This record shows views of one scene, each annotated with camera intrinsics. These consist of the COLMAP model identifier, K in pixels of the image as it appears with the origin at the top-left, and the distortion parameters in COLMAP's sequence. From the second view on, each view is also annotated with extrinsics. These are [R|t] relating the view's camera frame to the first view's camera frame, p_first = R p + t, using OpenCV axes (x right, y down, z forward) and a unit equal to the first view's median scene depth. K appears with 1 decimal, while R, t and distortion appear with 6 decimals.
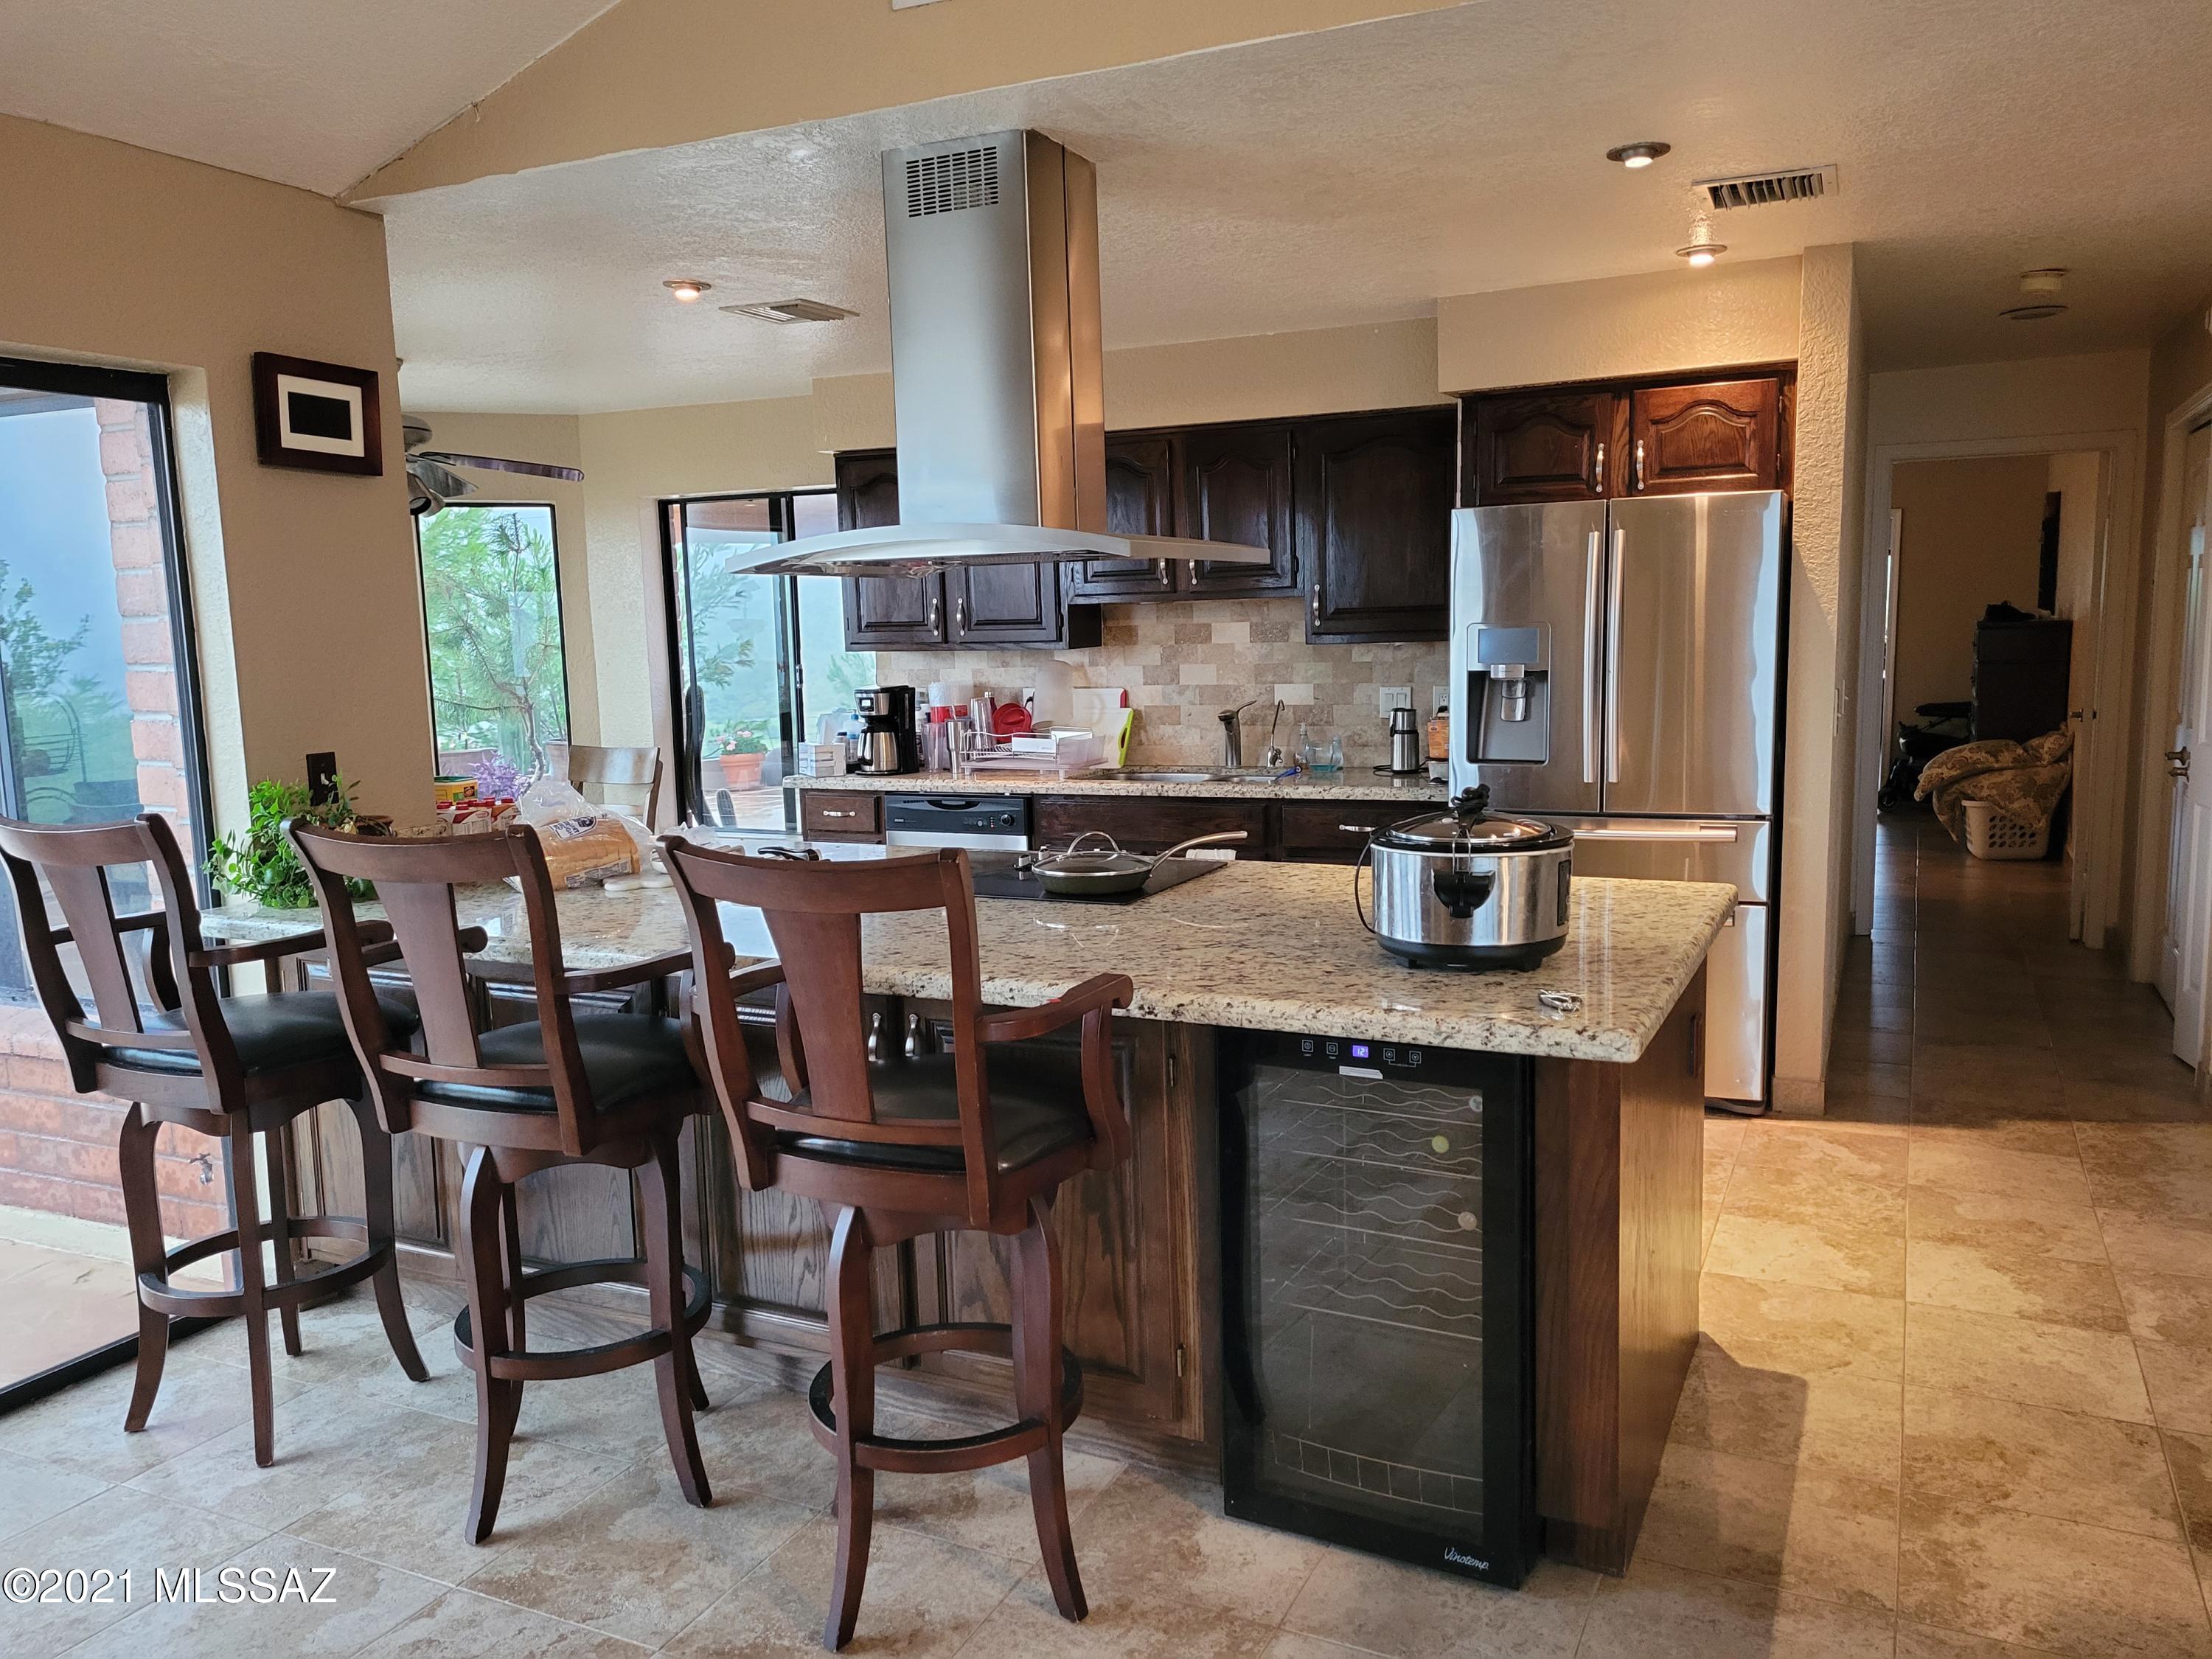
lens RADIAL K [[1659.4, 0, 1106.0], [0, 1659.4, 829.5], [0, 0, 1]] dist [0.064761, -0.056491]
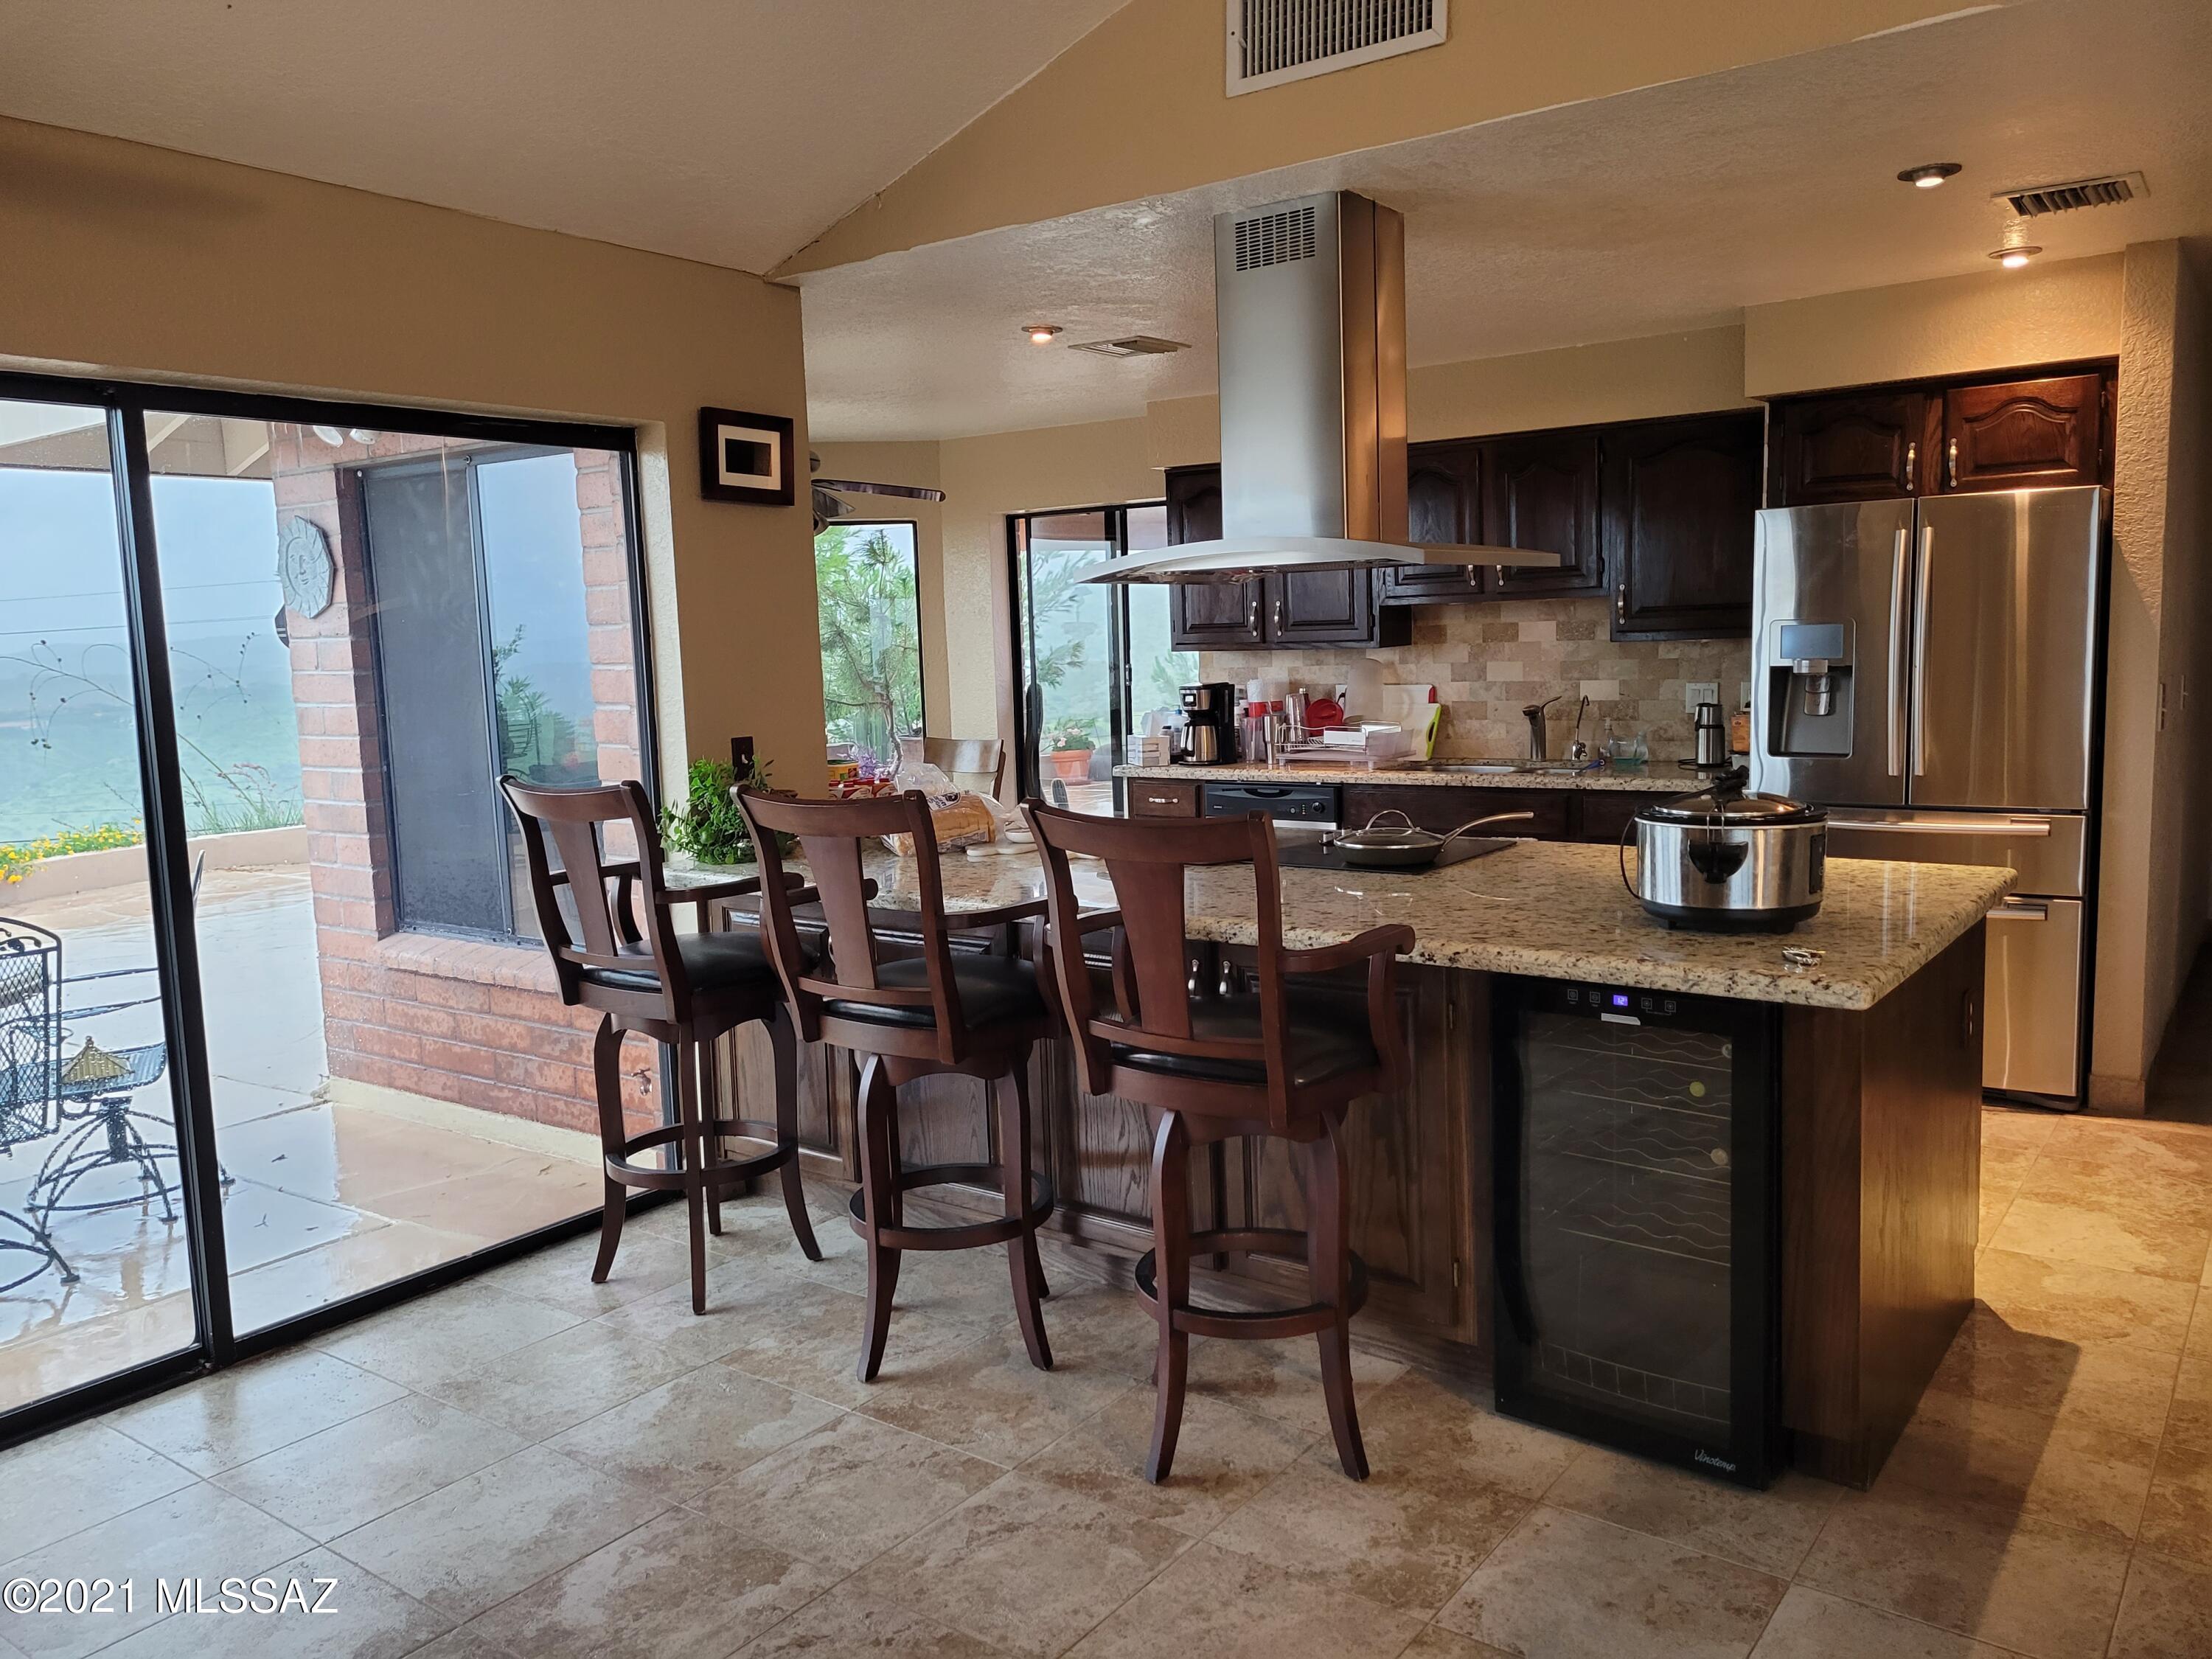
lens RADIAL K [[1655.4, 0, 1106.0], [0, 1655.4, 829.5], [0, 0, 1]] dist [0.048459, -0.033467]
pose [[0.981585, 0.016761, -0.190288, 0.017670], [-0.016836, 0.999858, 0.001223, 0.016728], [0.190282, 0.002003, 0.981727, -0.133778]]
